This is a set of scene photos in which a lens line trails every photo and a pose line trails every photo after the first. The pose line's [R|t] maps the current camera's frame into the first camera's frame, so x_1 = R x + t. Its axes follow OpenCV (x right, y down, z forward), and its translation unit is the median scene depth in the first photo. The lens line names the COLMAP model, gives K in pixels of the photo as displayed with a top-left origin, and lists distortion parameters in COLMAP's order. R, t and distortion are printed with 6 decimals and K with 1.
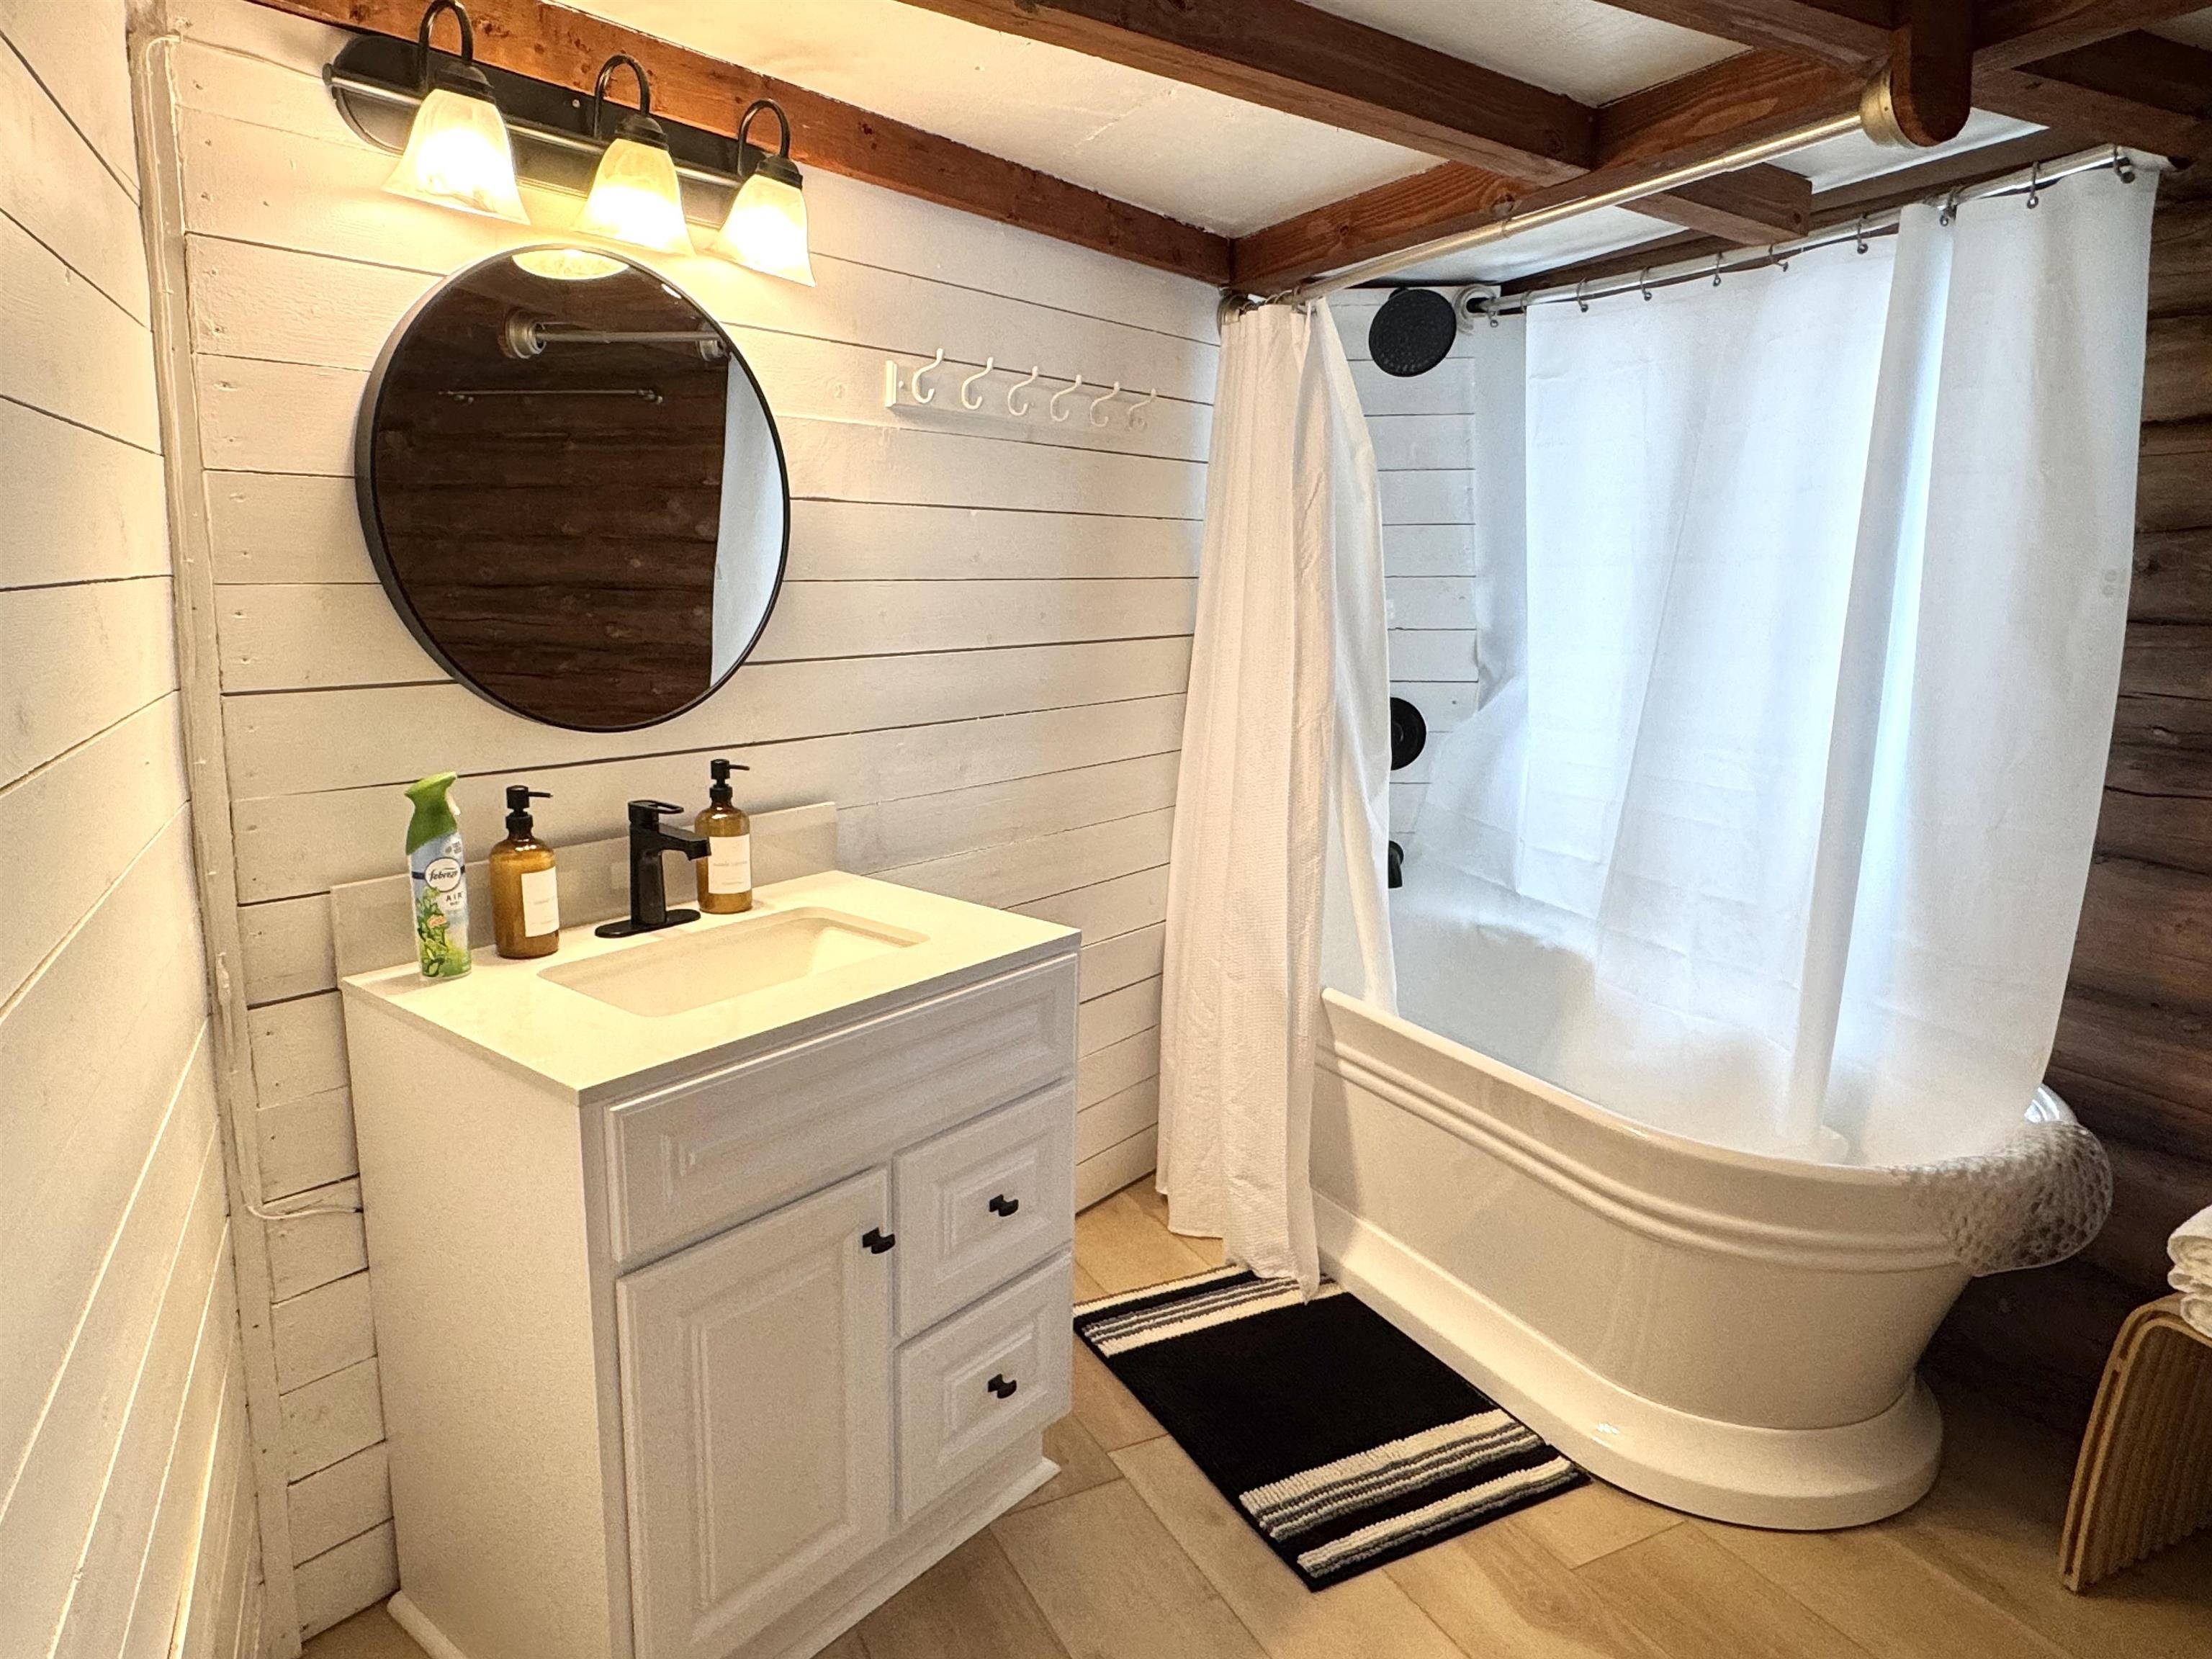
lens RADIAL K [[1368.6, 0, 1094.8], [0, 1368.6, 862.9], [0, 0, 1]] dist [0.003498, -0.000345]
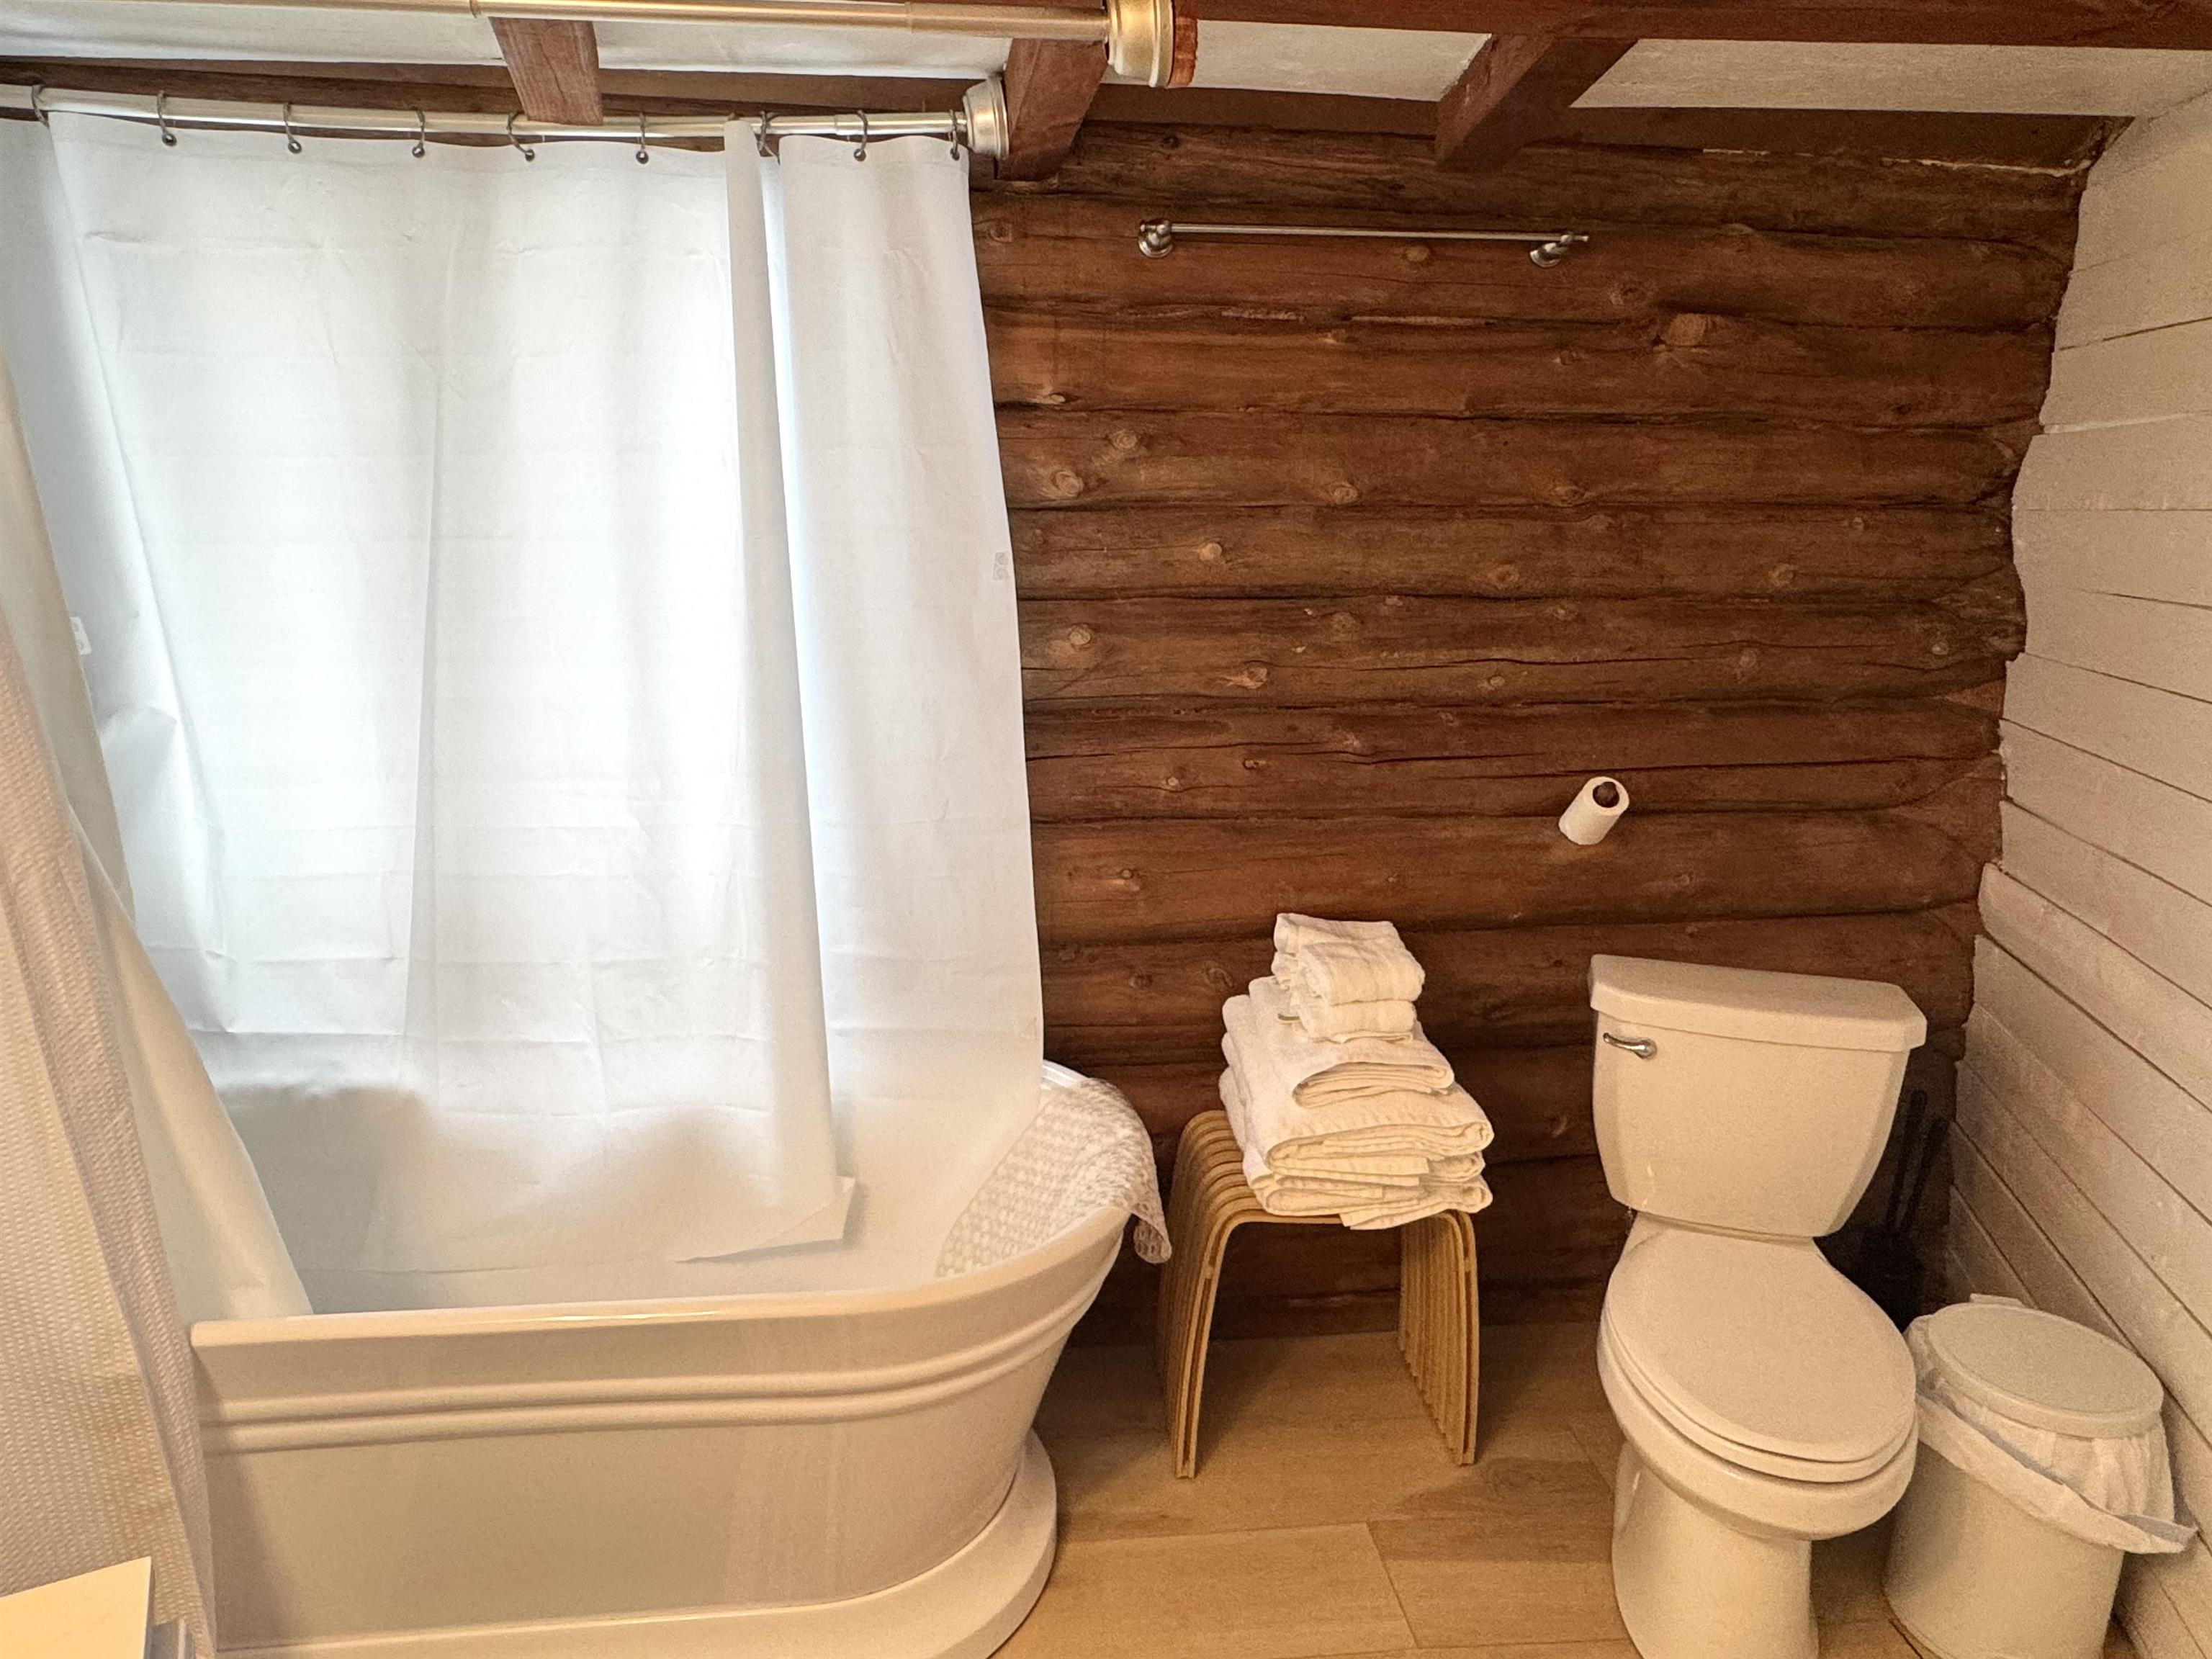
lens RADIAL K [[1368.6, 0, 1094.8], [0, 1368.6, 862.9], [0, 0, 1]] dist [0.003498, -0.000345]
pose [[0.363853, -0.225202, 0.903823, -0.153956], [0.189673, 0.967915, 0.164815, -0.110550], [-0.911940, 0.111463, 0.394893, 0.424804]]
